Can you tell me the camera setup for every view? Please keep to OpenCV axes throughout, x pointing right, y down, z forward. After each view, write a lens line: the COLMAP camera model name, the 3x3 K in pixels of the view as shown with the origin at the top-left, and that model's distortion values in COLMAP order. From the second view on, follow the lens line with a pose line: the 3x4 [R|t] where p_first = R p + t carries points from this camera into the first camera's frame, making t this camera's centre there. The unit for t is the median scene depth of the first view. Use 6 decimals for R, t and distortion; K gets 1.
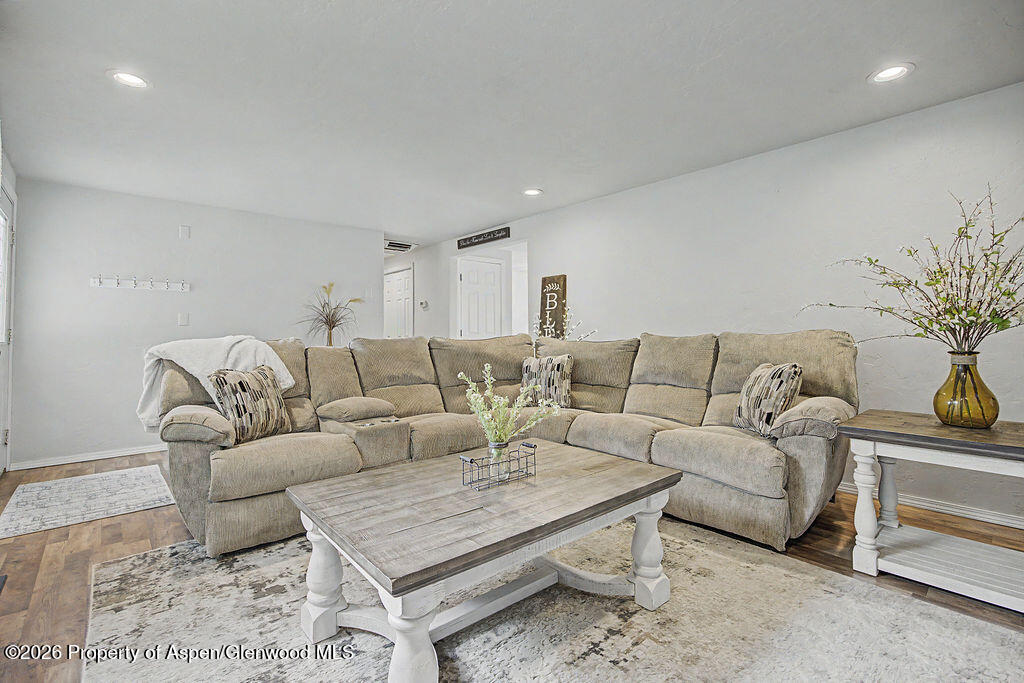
lens RADIAL K [[457.7, 0, 521.0], [0, 457.7, 335.0], [0, 0, 1]] dist [-0.024287, 0.008570]
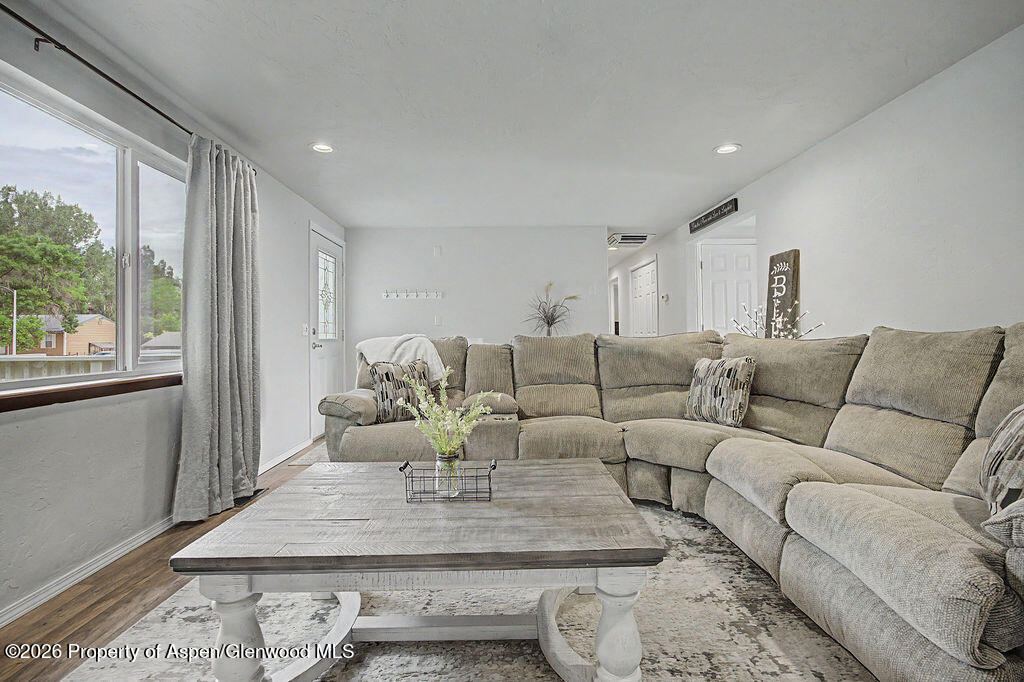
lens RADIAL K [[457.7, 0, 522.1], [0, 457.7, 339.1], [0, 0, 1]] dist [-0.024287, 0.008570]
pose [[0.770867, 0.002682, -0.636990, 0.297215], [0.009730, 0.999825, 0.015985, -0.001903], [0.636921, -0.018520, 0.770706, 0.191827]]
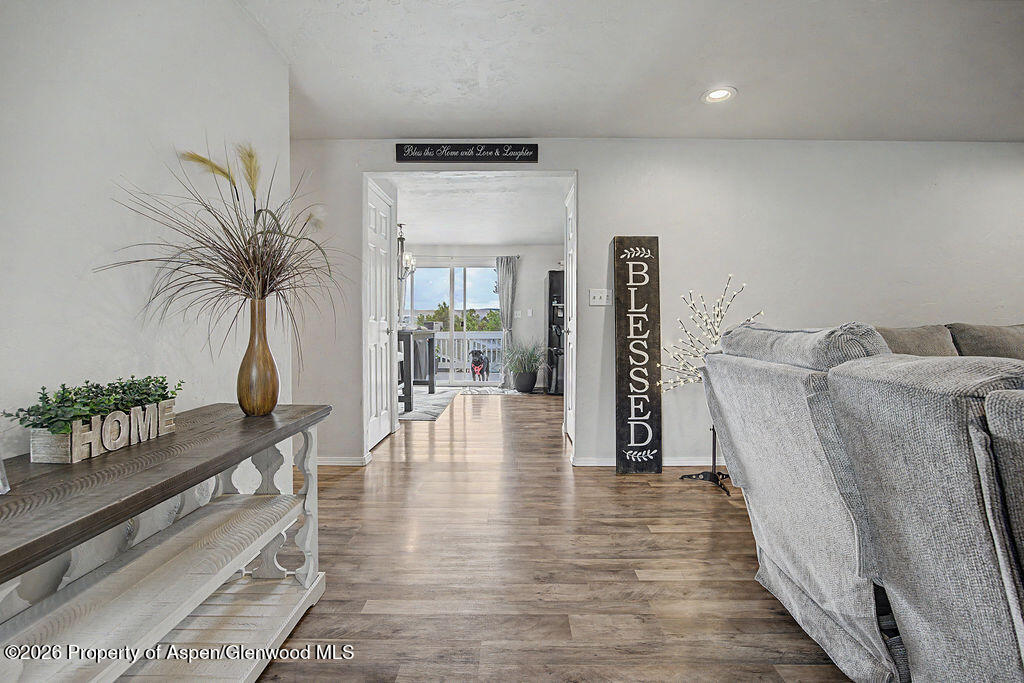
lens RADIAL K [[457.7, 0, 509.9], [0, 457.7, 332.9], [0, 0, 1]] dist [-0.024287, 0.008570]
pose [[0.668514, -0.003844, 0.743690, -0.756826], [-0.002195, 0.999972, 0.007142, 0.011861], [-0.743697, -0.006407, 0.668487, 0.940795]]
